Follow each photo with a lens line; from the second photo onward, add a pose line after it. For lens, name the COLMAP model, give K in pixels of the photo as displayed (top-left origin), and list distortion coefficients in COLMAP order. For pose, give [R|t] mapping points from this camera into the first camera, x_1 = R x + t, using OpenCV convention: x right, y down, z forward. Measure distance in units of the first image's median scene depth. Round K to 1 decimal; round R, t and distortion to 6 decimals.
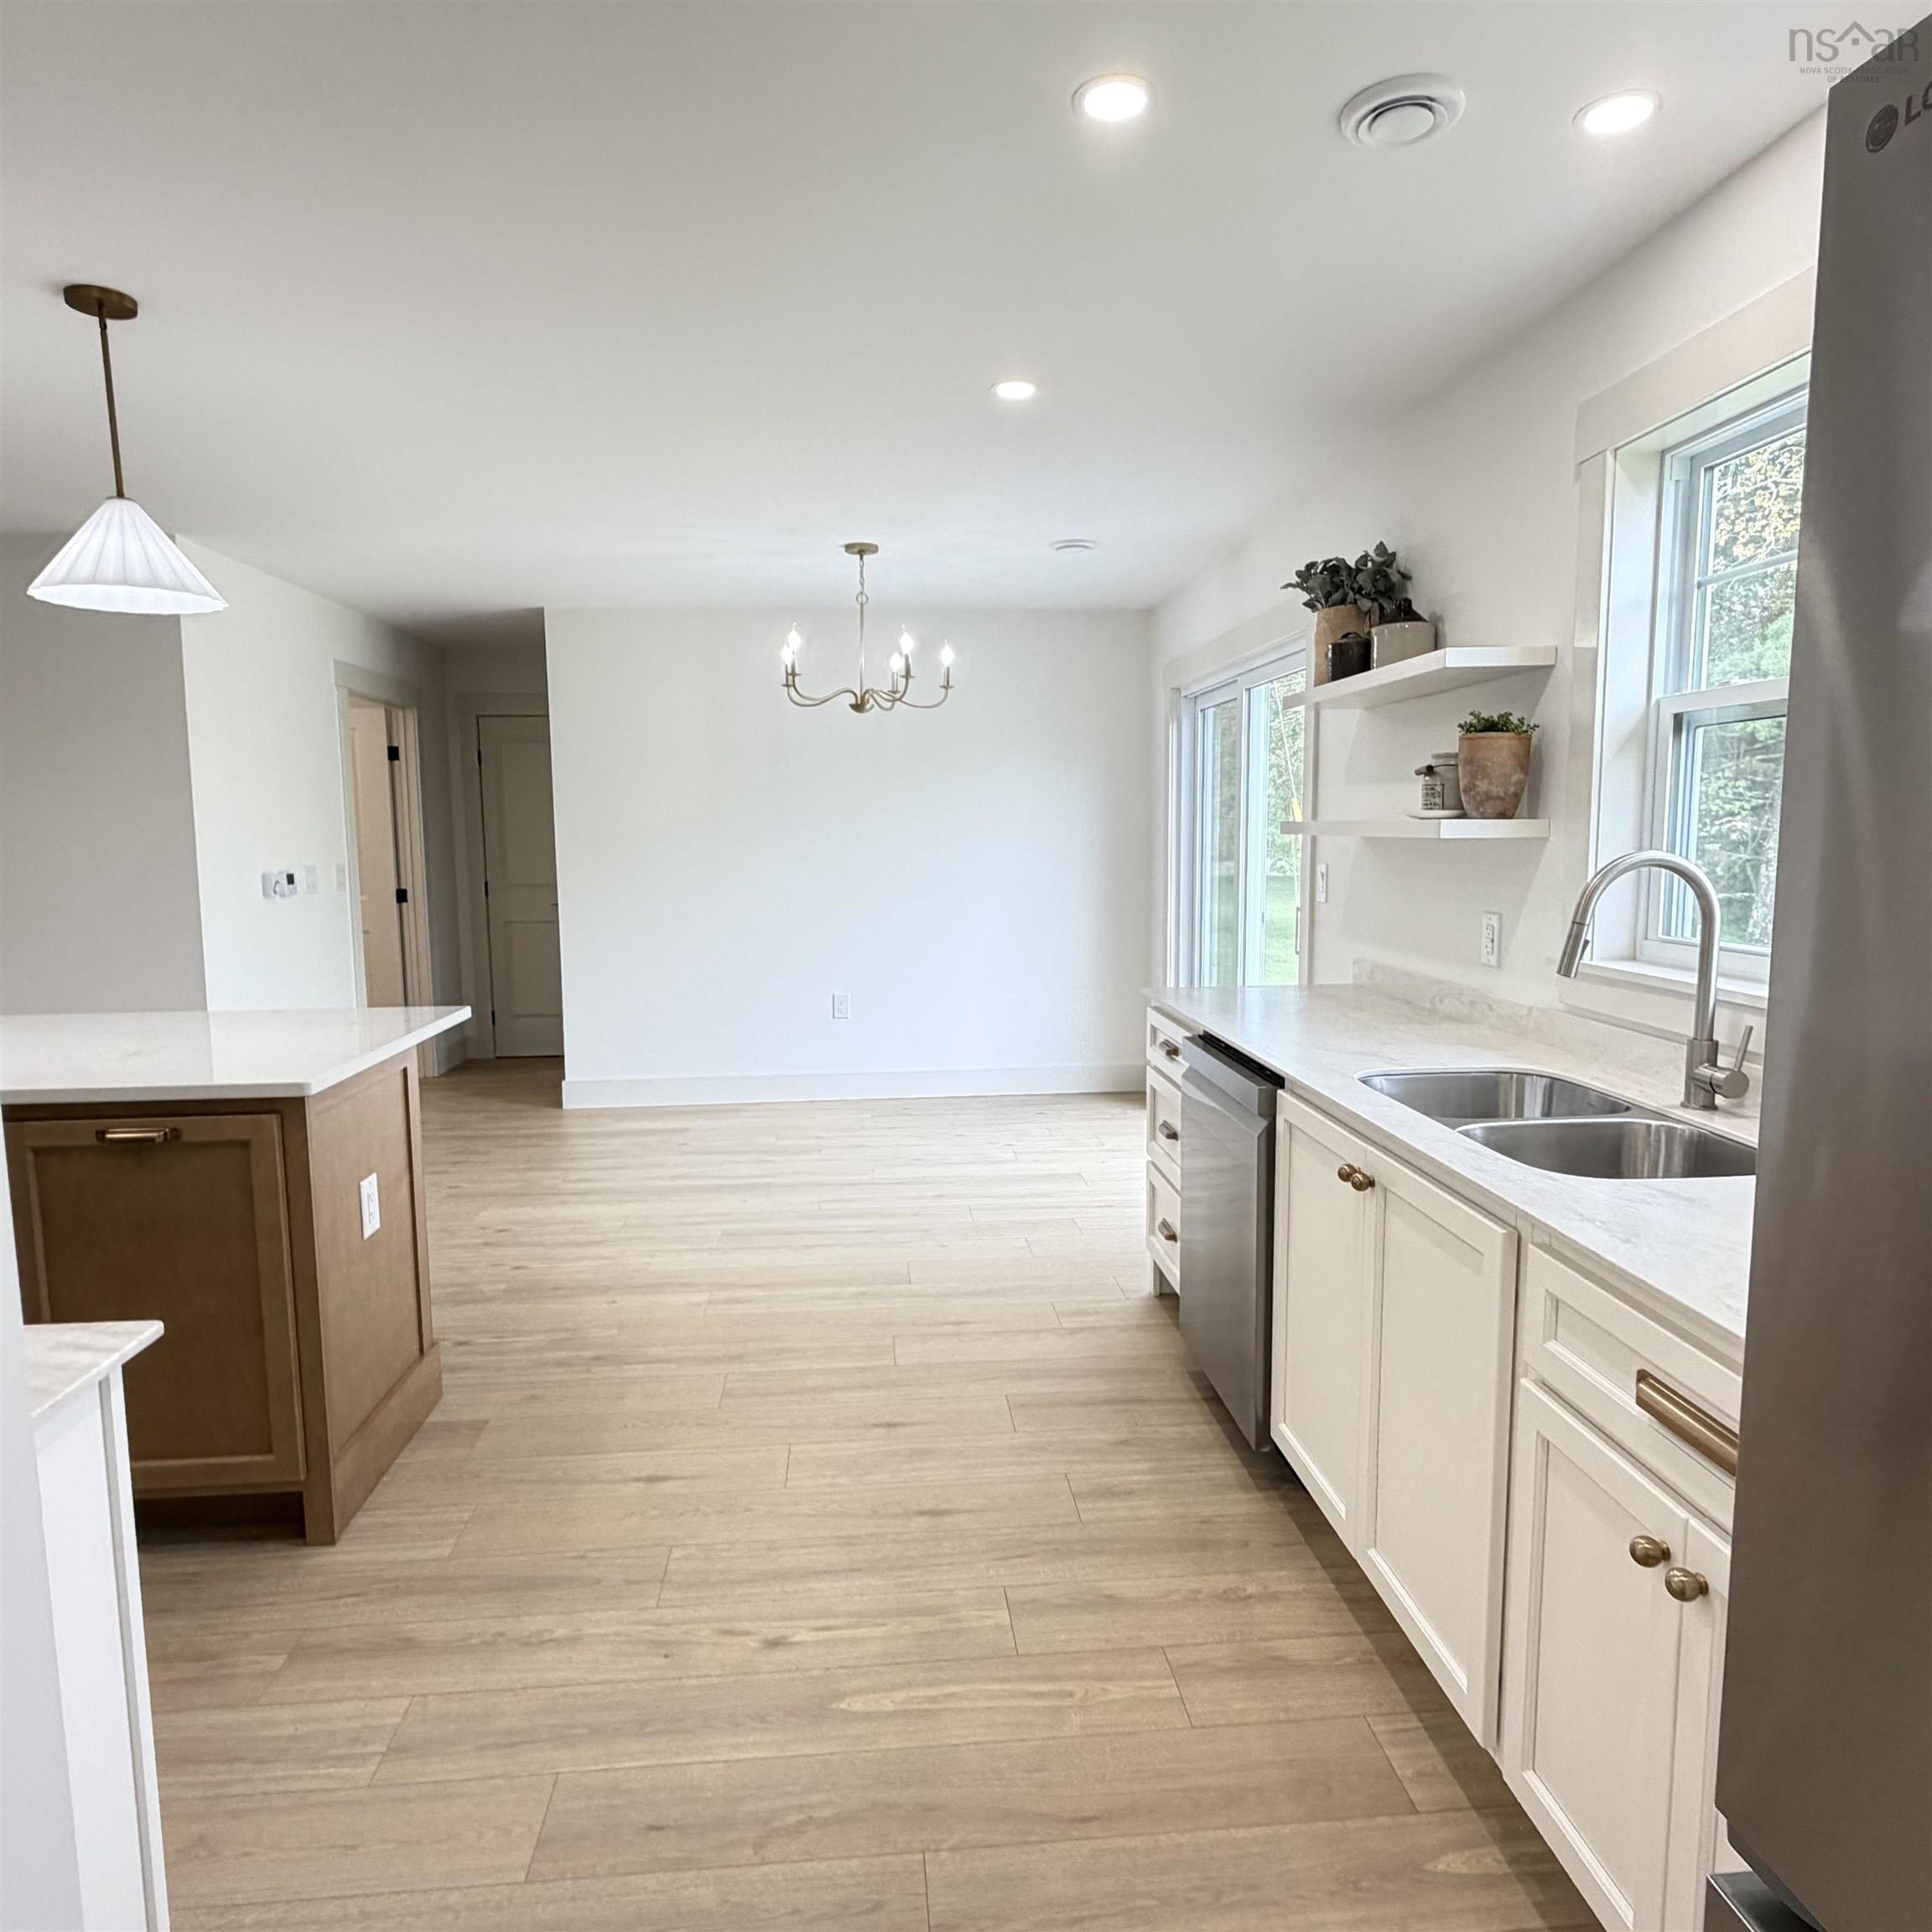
lens RADIAL K [[1253.0, 0, 957.0], [0, 1253.0, 965.6], [0, 0, 1]] dist [-0.005906, -0.003222]
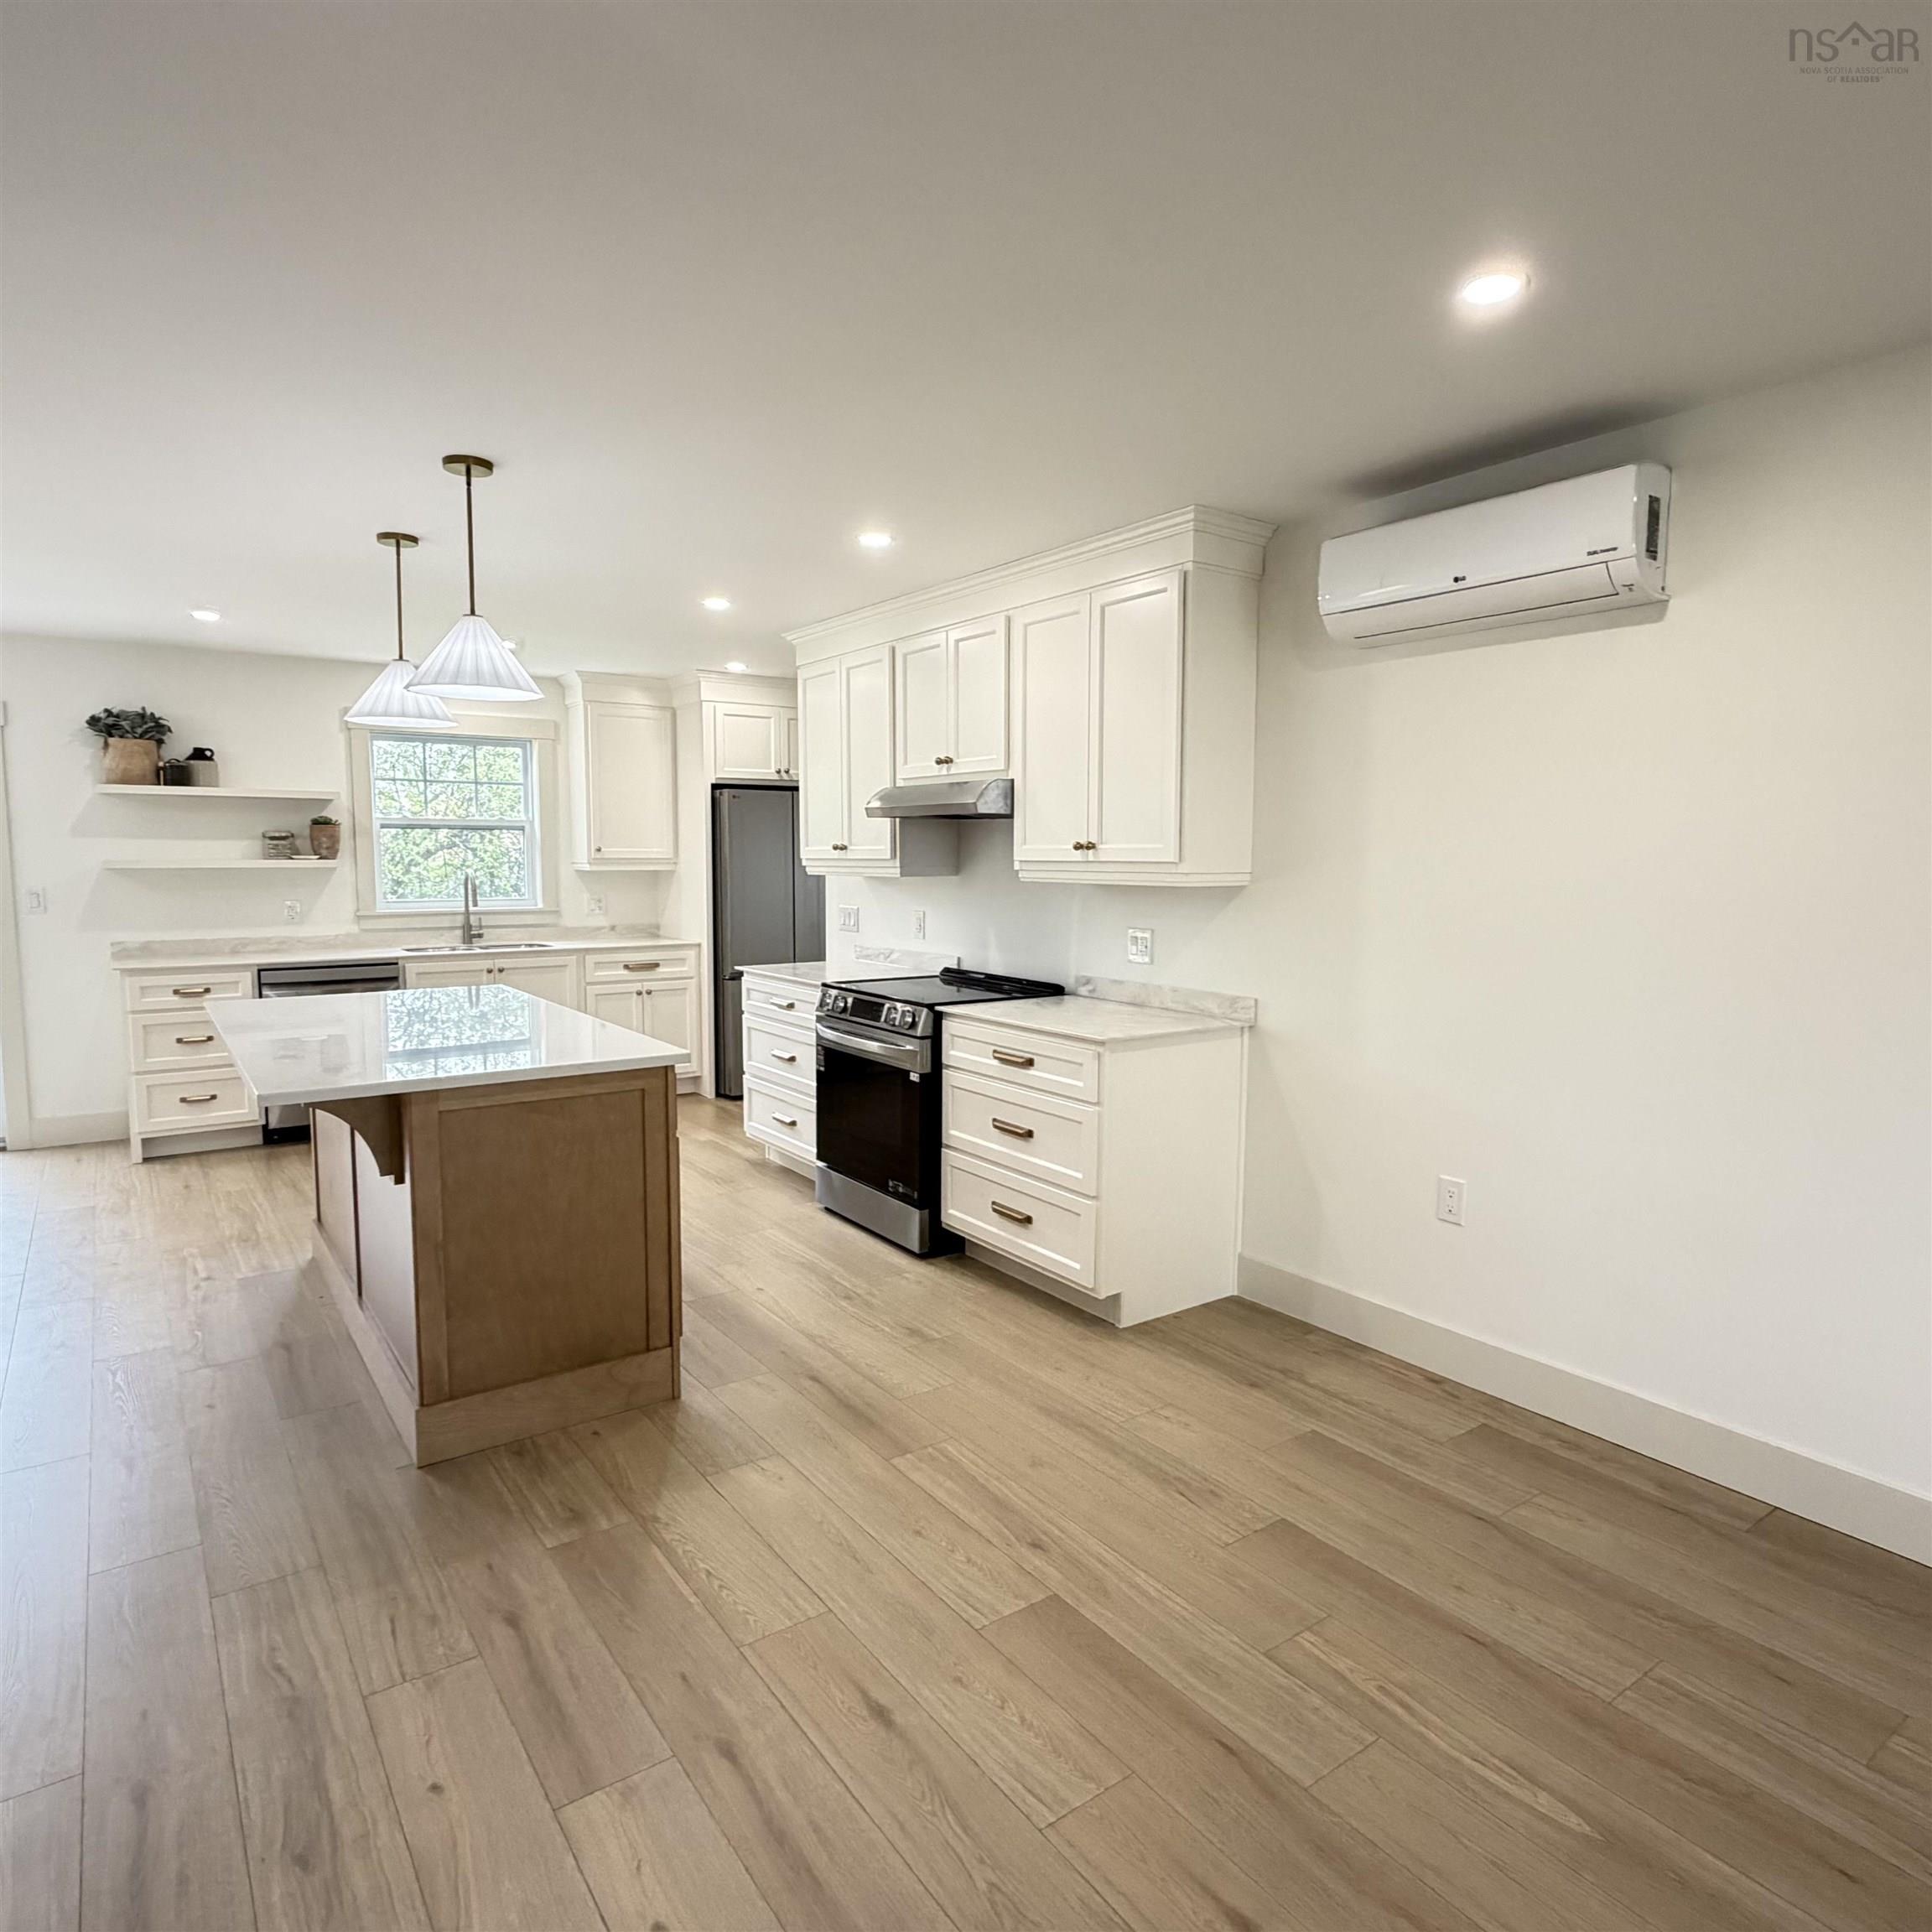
lens RADIAL K [[1204.7, 0, 966.0], [0, 1204.7, 966.0], [0, 0, 1]] dist [-0.002170, -0.000329]
pose [[-0.514217, -0.074371, 0.854429, -2.302677], [0.095070, 0.985151, 0.142966, -0.134253], [-0.852374, 0.154746, -0.499511, 1.174613]]
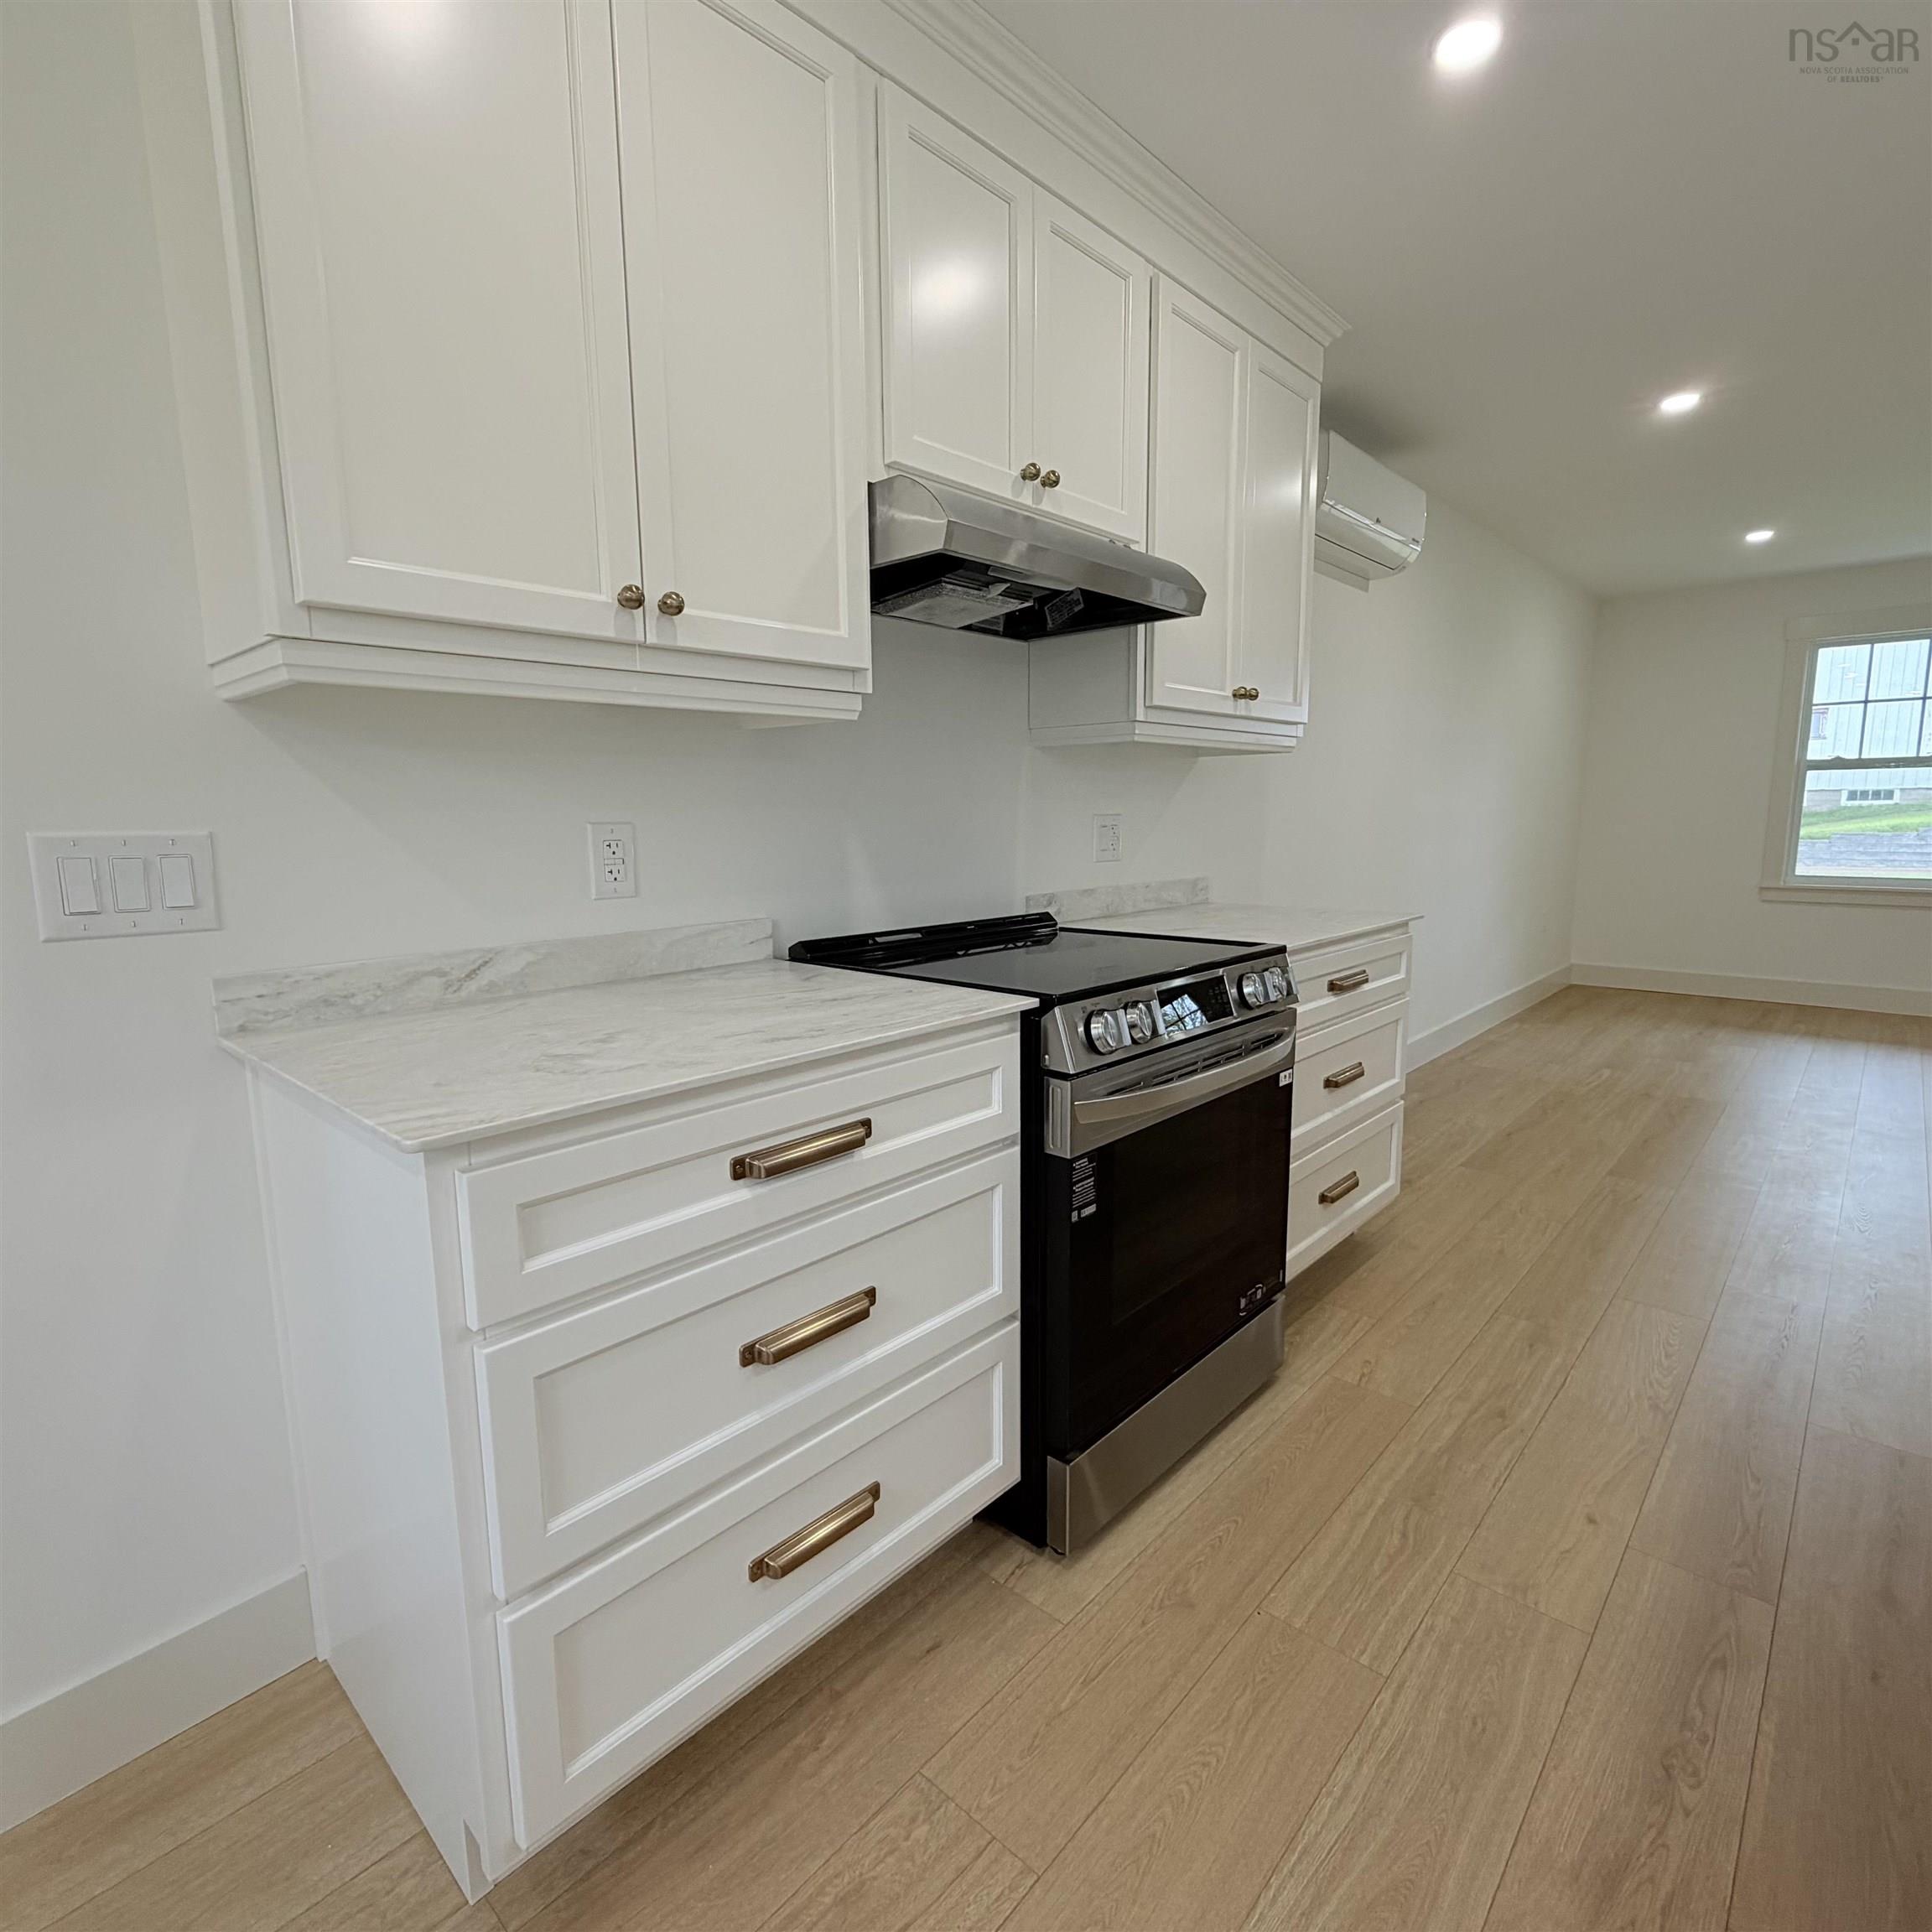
lens RADIAL K [[1030.7, 0, 966.0], [0, 1030.7, 966.0], [0, 0, 1]] dist [0.002539, 0.001132]
pose [[-0.725425, 0.117821, -0.678142, -0.201983], [-0.059874, 0.970704, 0.232699, -0.014023], [0.685692, 0.209409, -0.697119, 0.812402]]
